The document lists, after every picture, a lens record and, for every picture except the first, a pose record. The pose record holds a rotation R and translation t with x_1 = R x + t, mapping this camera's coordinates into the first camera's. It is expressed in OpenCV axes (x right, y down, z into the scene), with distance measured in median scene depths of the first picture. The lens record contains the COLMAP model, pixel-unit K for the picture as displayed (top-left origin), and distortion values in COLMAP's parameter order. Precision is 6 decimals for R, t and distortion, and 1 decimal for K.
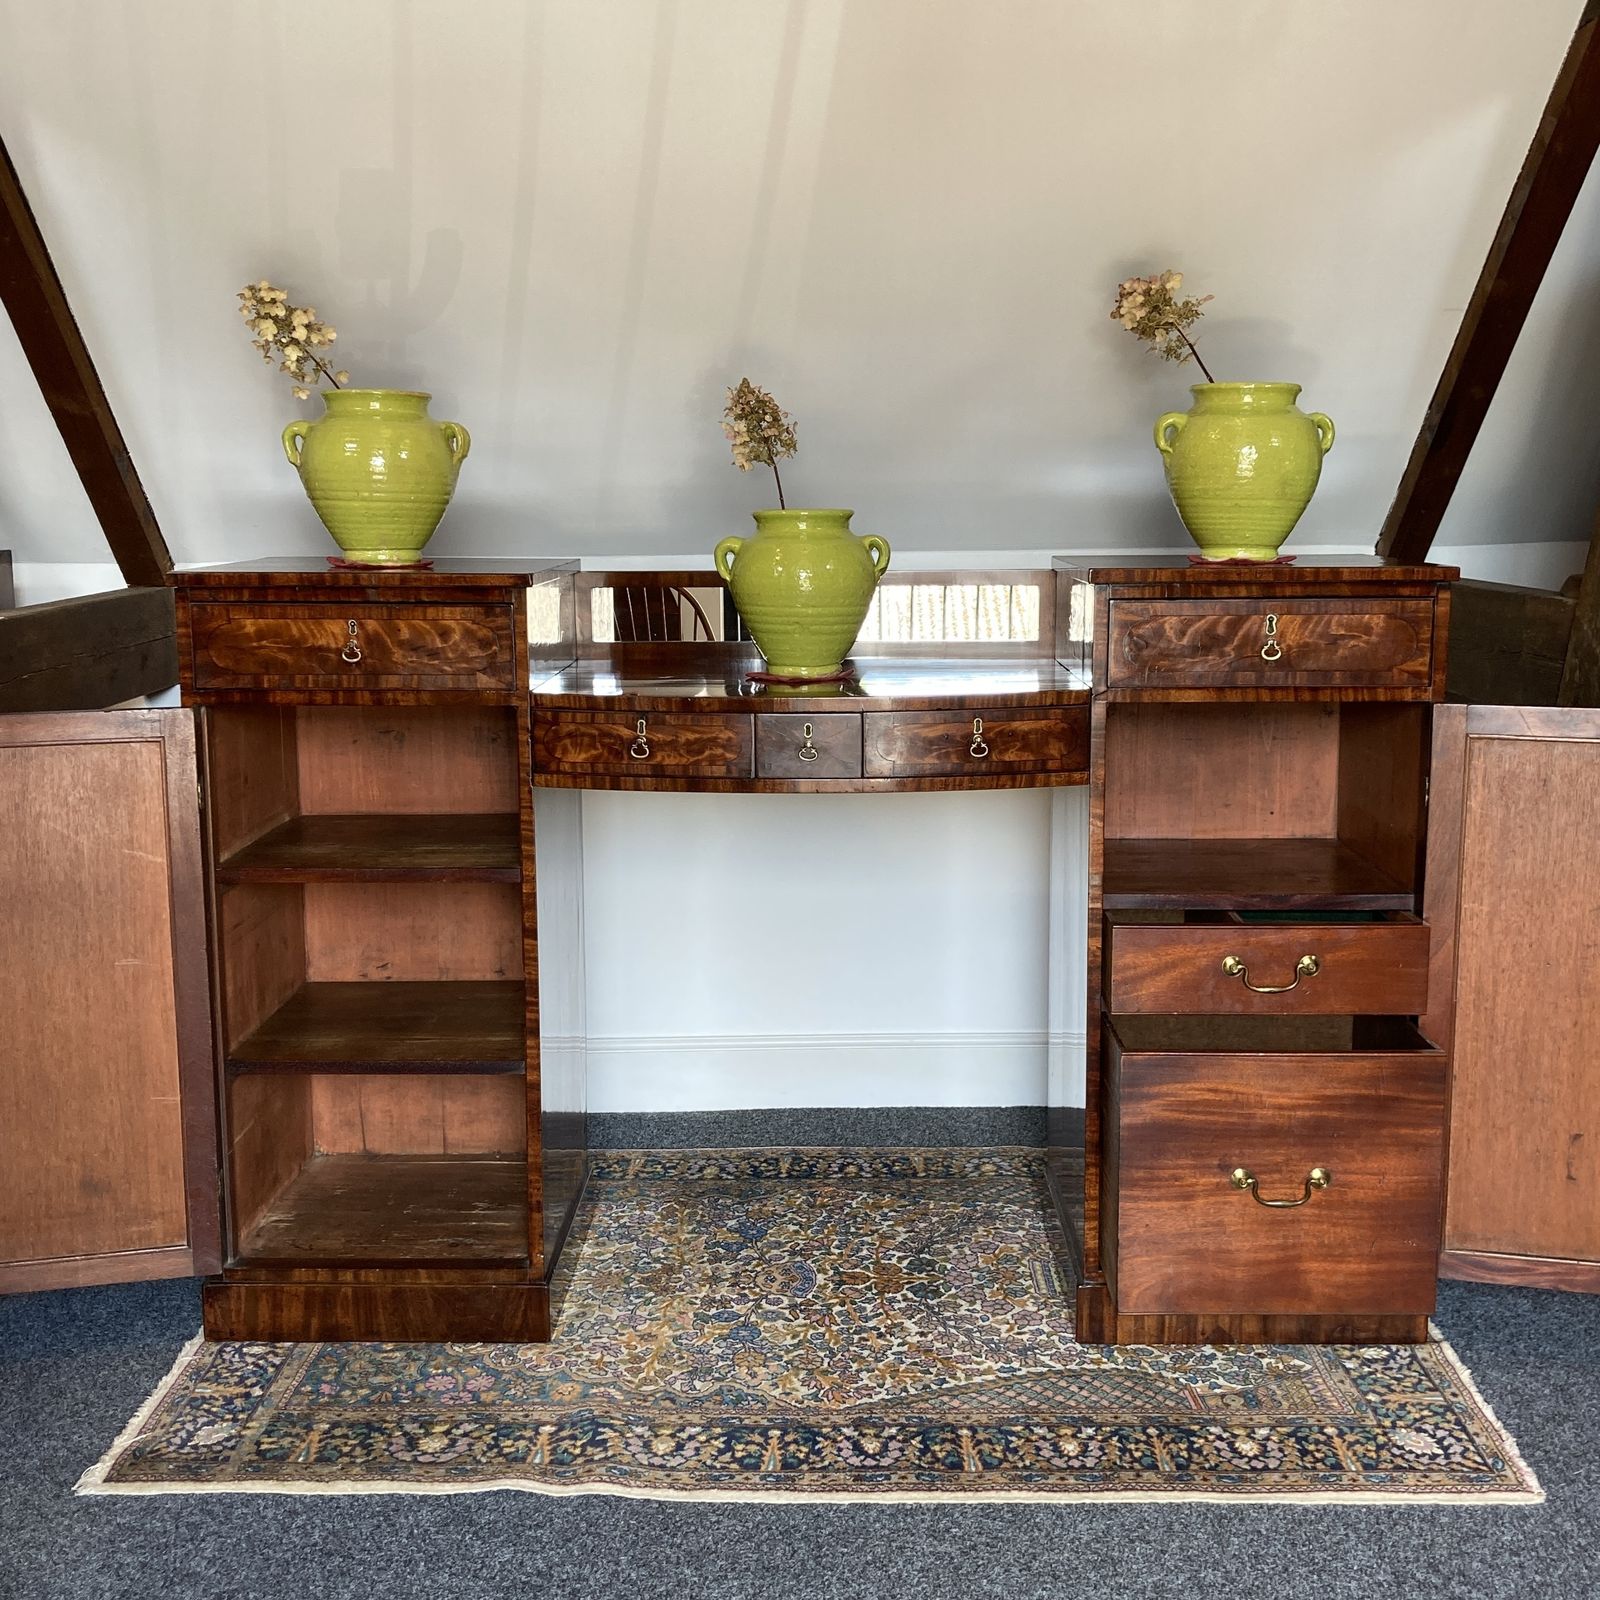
lens RADIAL K [[1963.0, 0, 824.9], [0, 1963.0, 789.9], [0, 0, 1]] dist [0.063376, 0.000000]
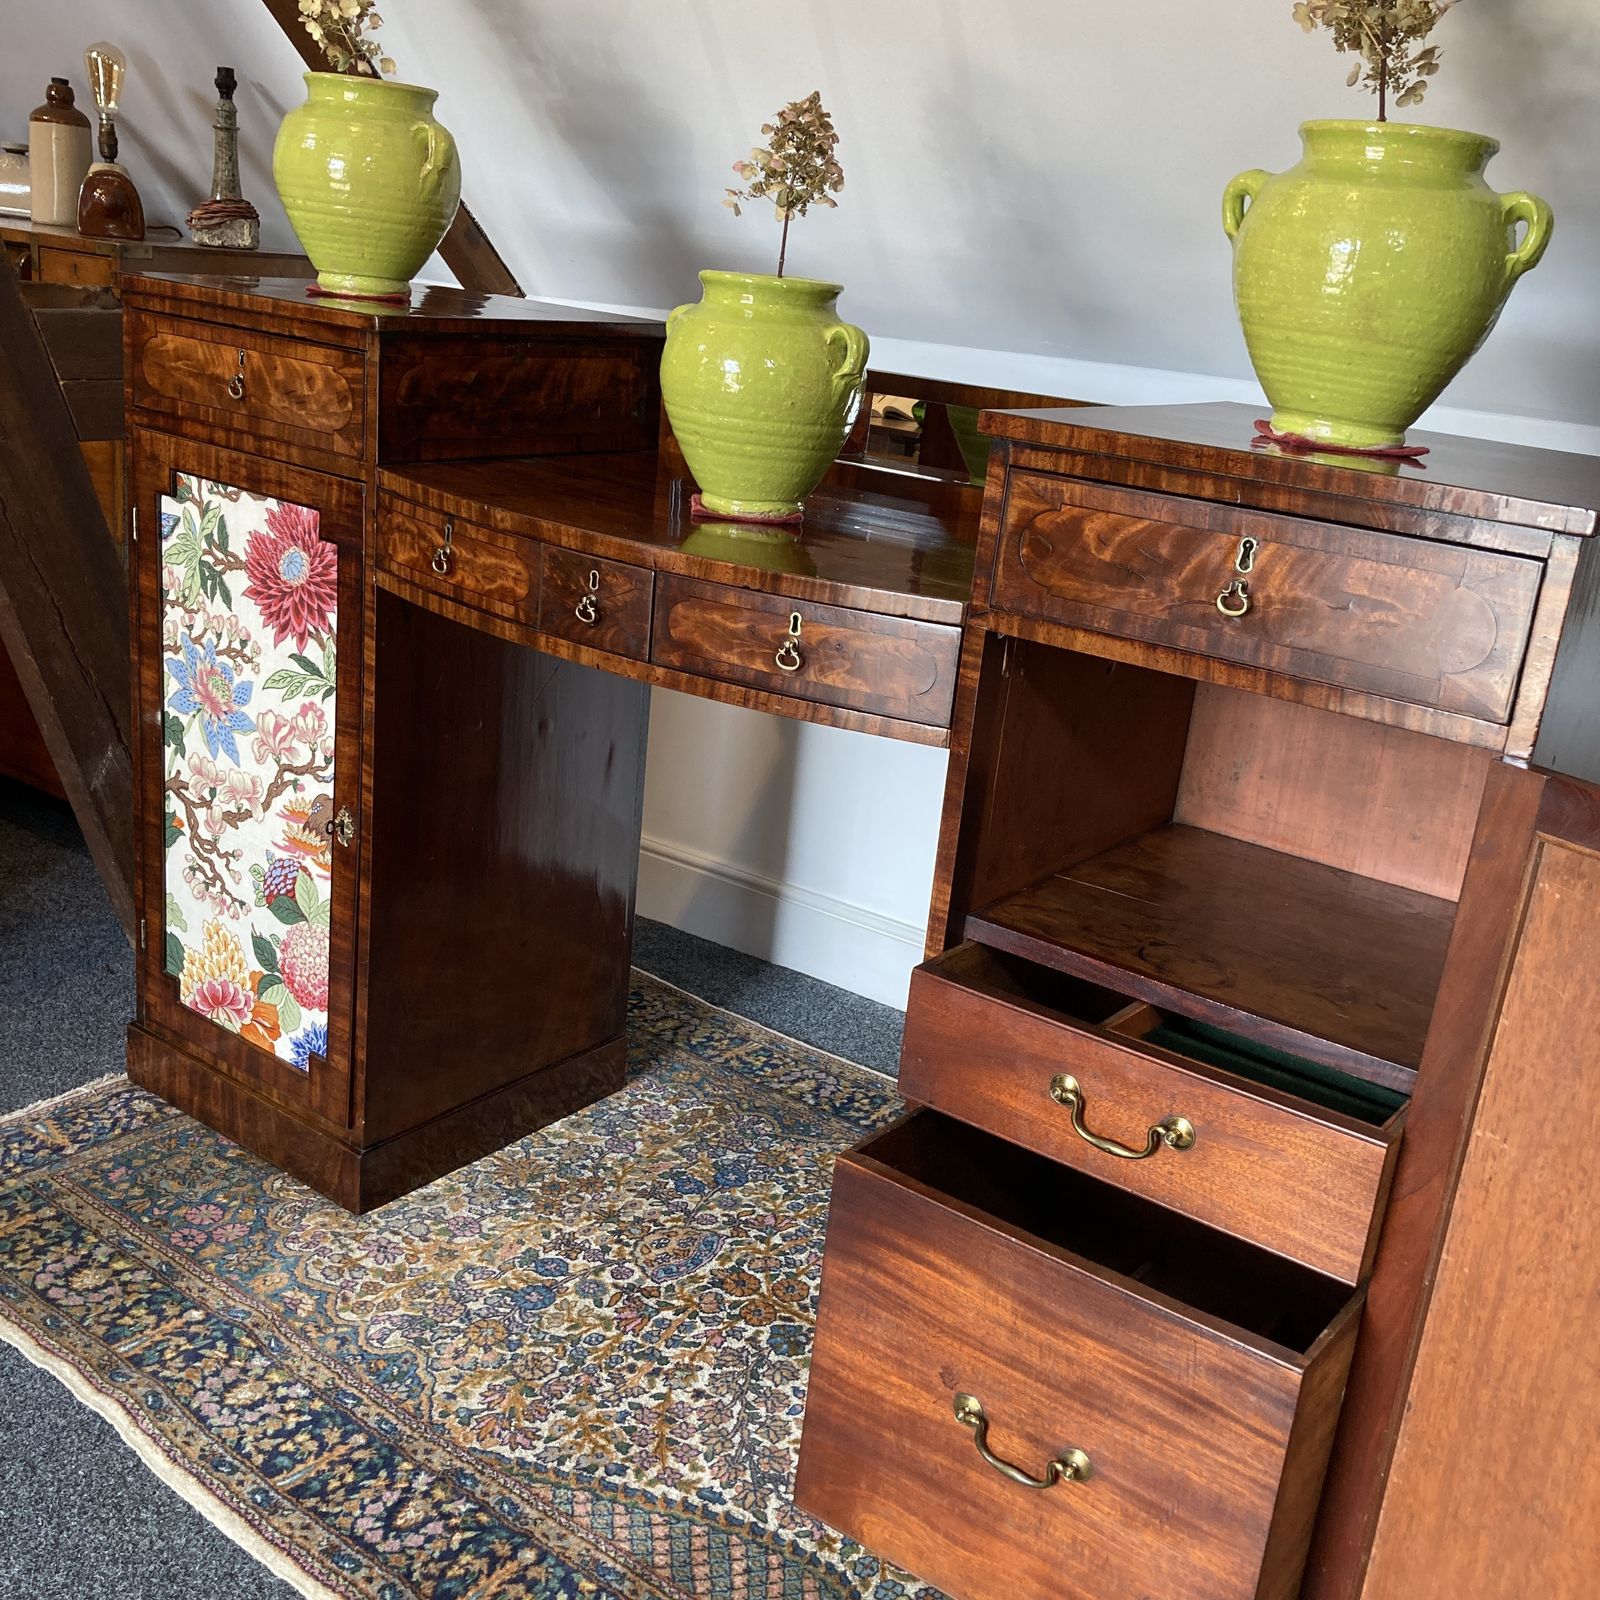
lens RADIAL K [[1772.0, 0, 796.0], [0, 1772.0, 787.1], [0, 0, 1]] dist [0.023430, 0.000000]
pose [[0.801133, 0.256035, -0.540954, 0.411325], [-0.187328, 0.965729, 0.179658, -0.085490], [0.568413, -0.042594, 0.821640, 0.491675]]
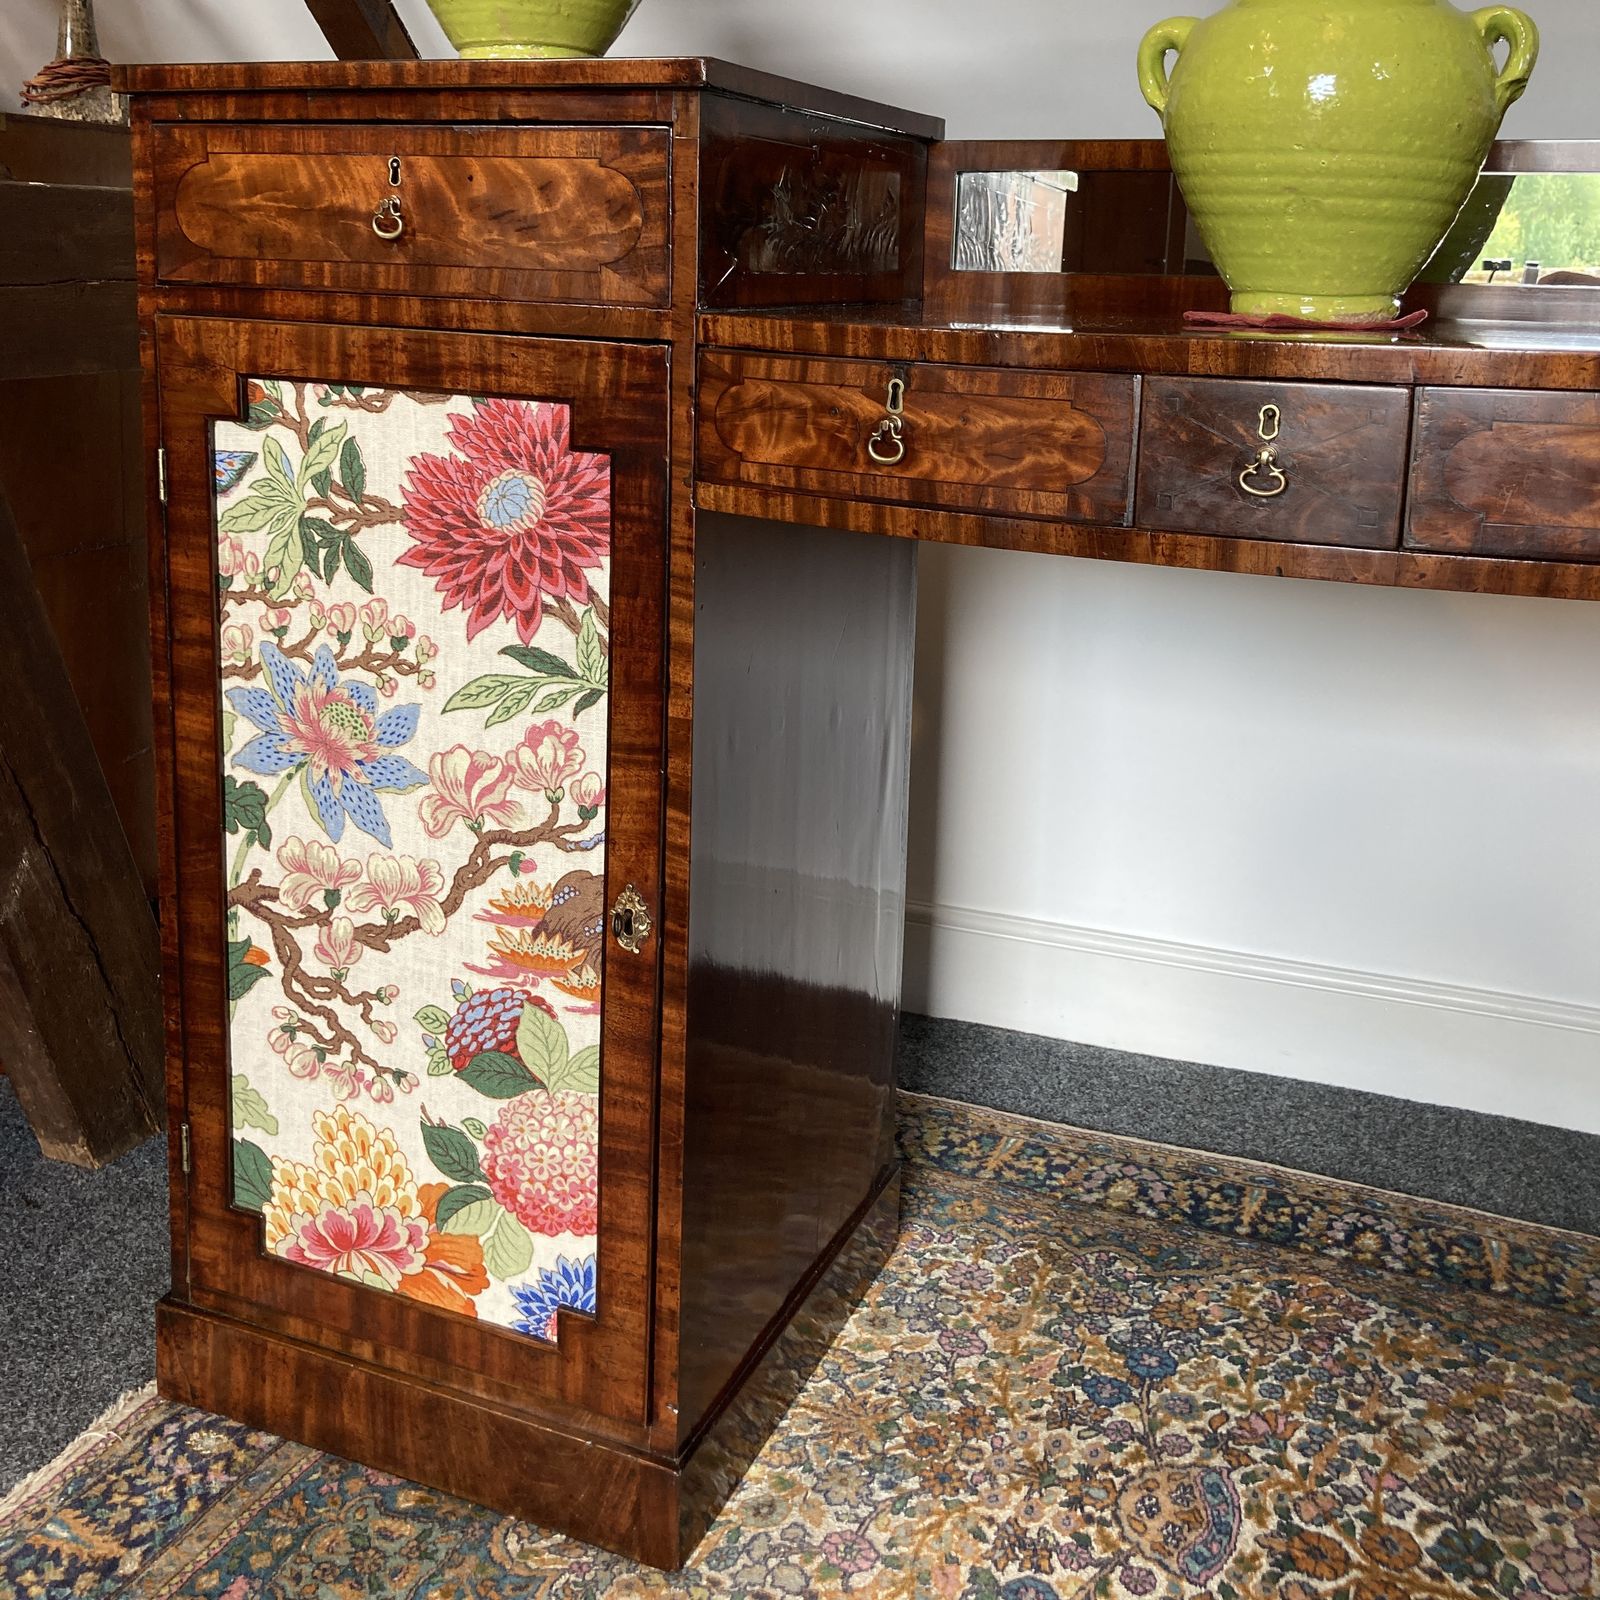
lens RADIAL K [[1772.0, 0, 798.1], [0, 1772.0, 578.2], [0, 0, 1]] dist [0.023430, 0.000000]
pose [[0.926359, 0.096387, -0.364098, 0.038459], [-0.089558, 0.995344, 0.035636, -0.002207], [0.365838, -0.000404, 0.930678, 0.597998]]
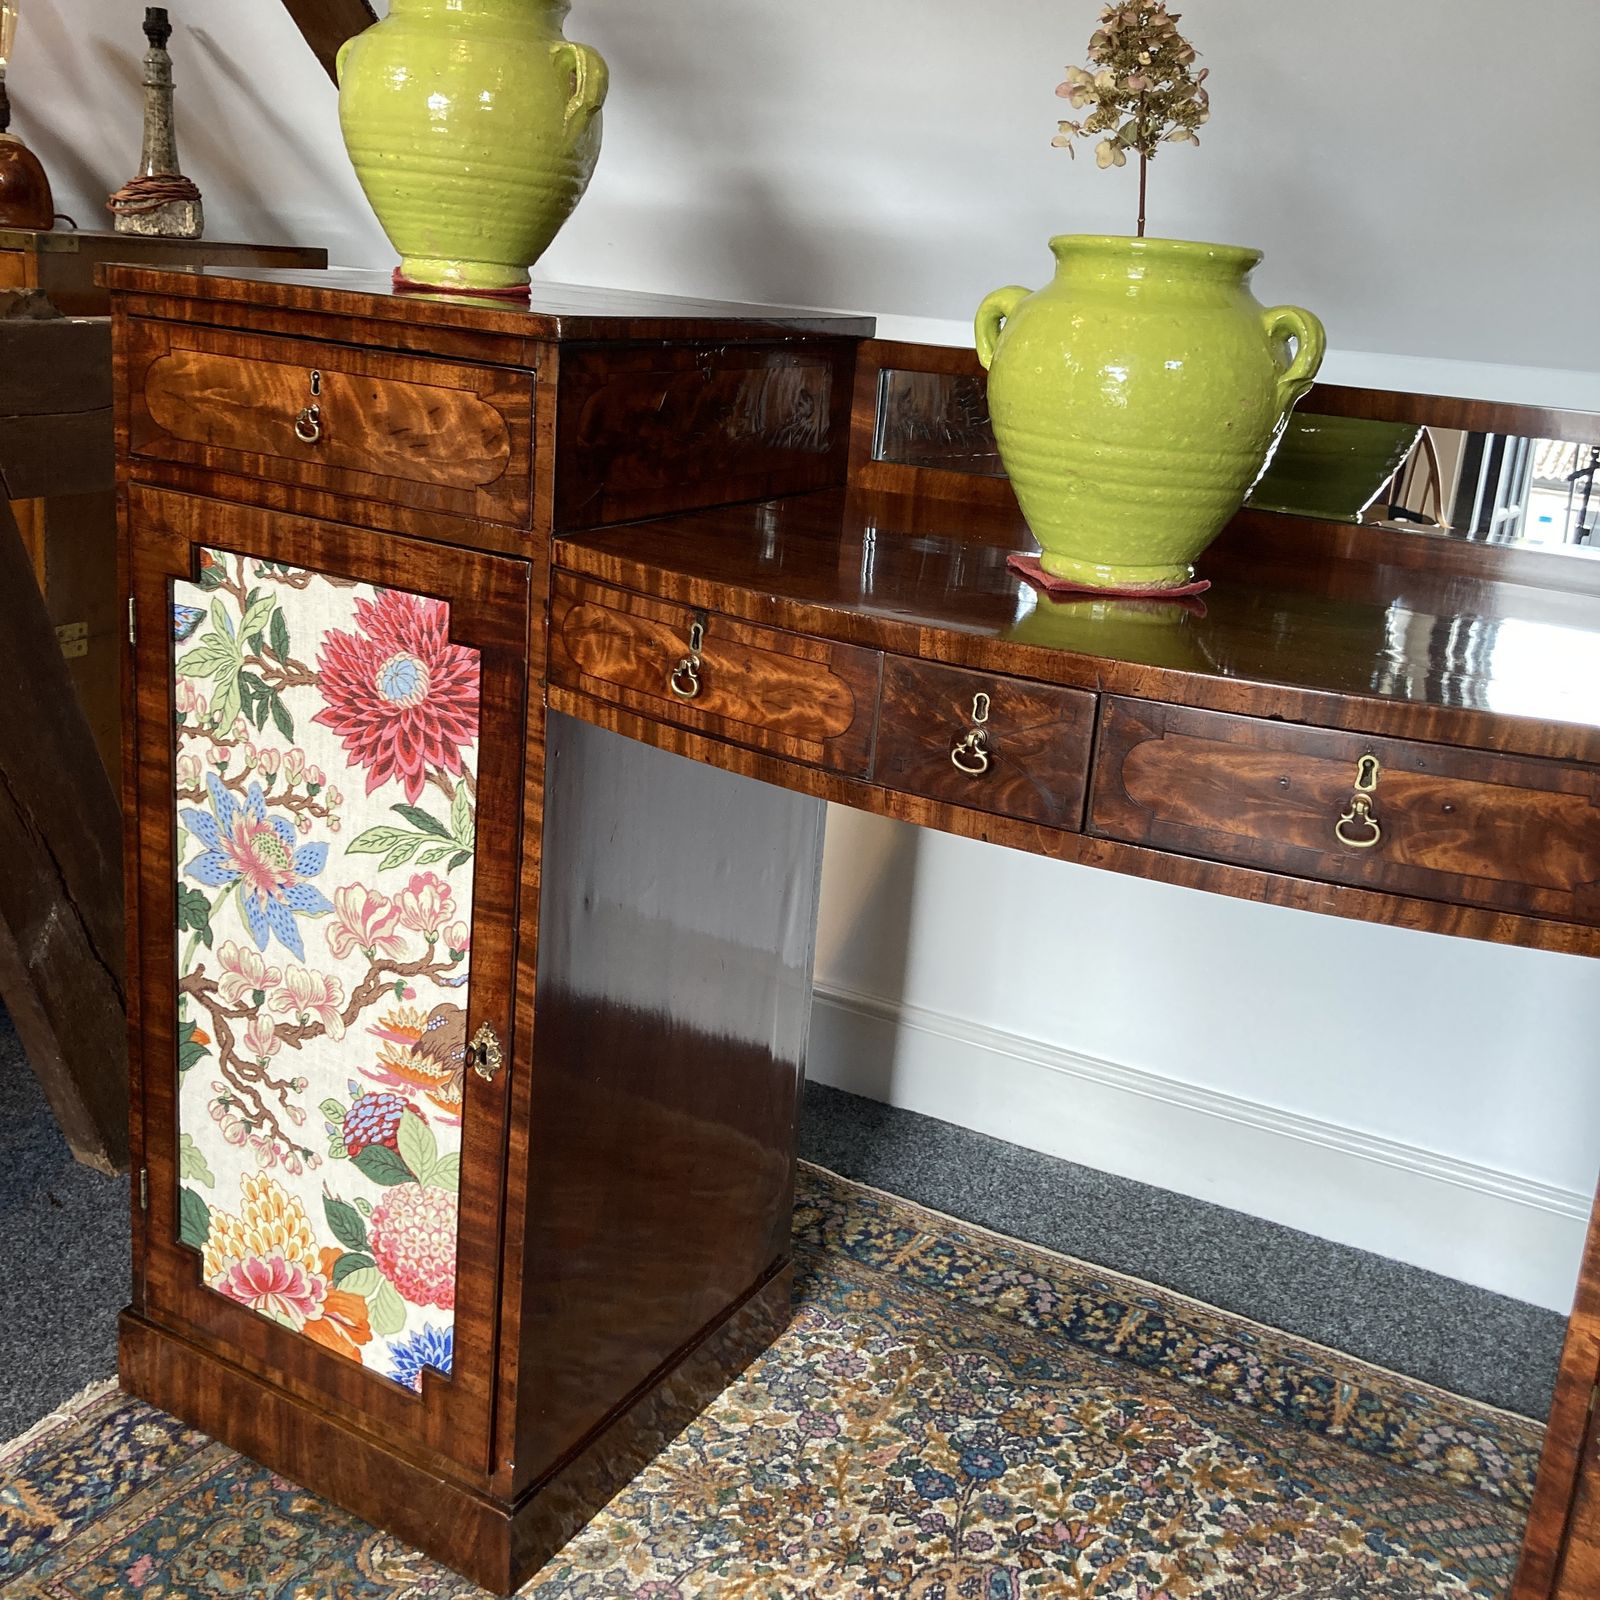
lens RADIAL K [[1772.0, 0, 791.8], [0, 1772.0, 713.5], [0, 0, 1]] dist [0.023430, 0.000000]
pose [[0.869207, 0.193356, -0.455074, 0.140013], [-0.153539, 0.980419, 0.123303, -0.072150], [0.470005, -0.037304, 0.881875, 0.592339]]
